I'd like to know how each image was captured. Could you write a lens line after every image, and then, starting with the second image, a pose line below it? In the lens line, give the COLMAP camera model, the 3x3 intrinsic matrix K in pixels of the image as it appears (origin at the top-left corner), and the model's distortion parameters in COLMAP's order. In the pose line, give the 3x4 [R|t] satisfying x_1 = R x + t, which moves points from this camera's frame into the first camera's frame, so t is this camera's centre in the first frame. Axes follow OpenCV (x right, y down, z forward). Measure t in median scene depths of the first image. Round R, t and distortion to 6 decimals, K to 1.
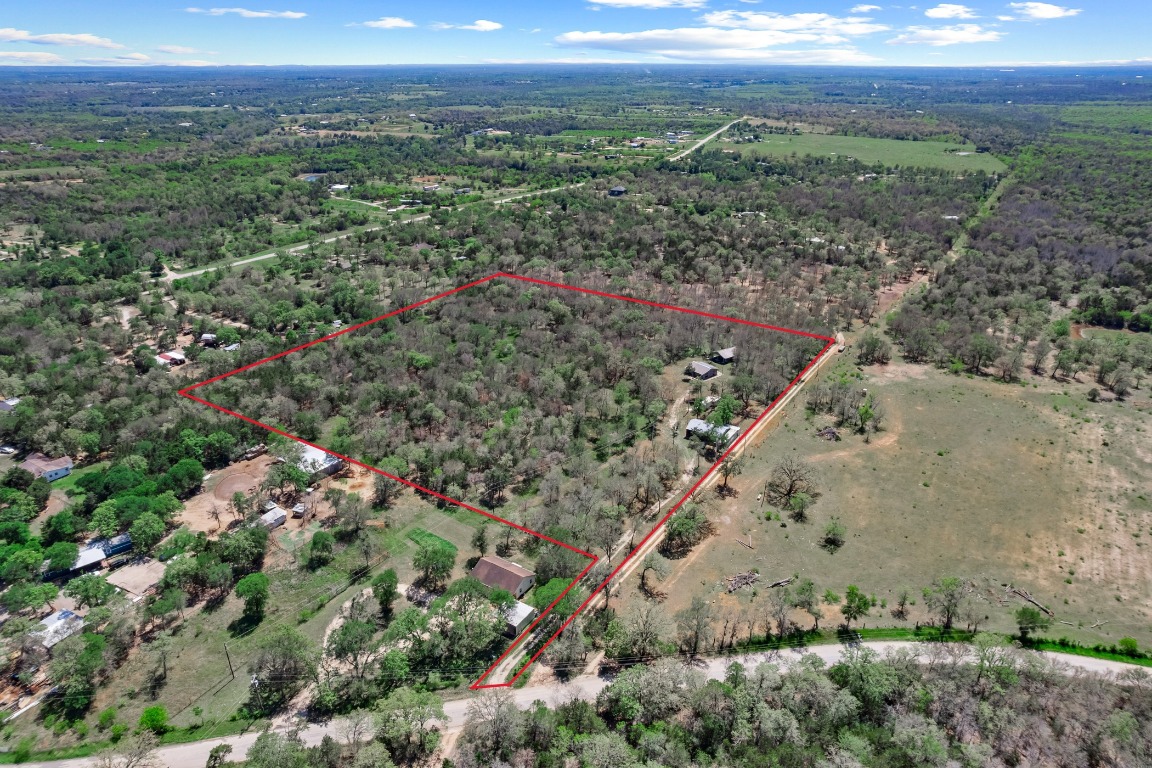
lens RADIAL K [[763.8, 0, 576.0], [0, 763.8, 384.0], [0, 0, 1]] dist [-0.025455, -0.000157]
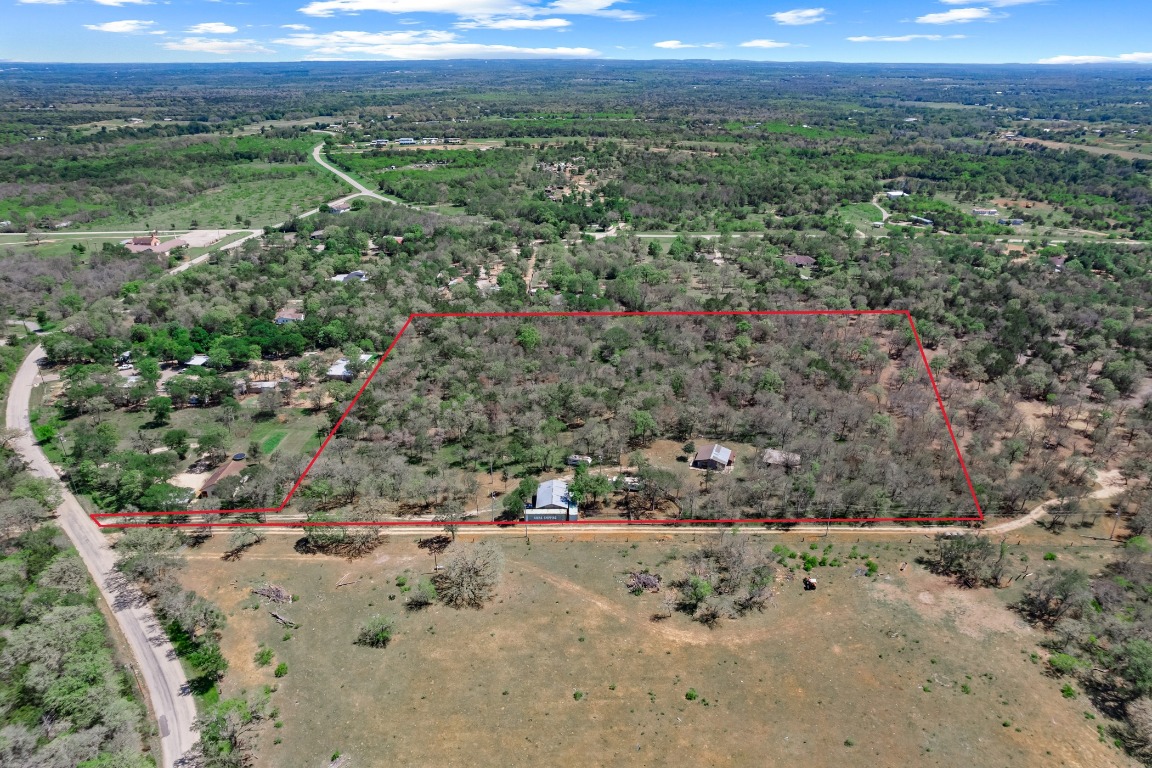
lens RADIAL K [[763.8, 0, 576.0], [0, 763.8, 384.0], [0, 0, 1]] dist [-0.025455, -0.000157]
pose [[0.514899, 0.317767, -0.796181, 0.905824], [-0.327739, 0.931174, 0.159692, -0.221033], [0.792128, 0.178714, 0.583605, 0.579436]]
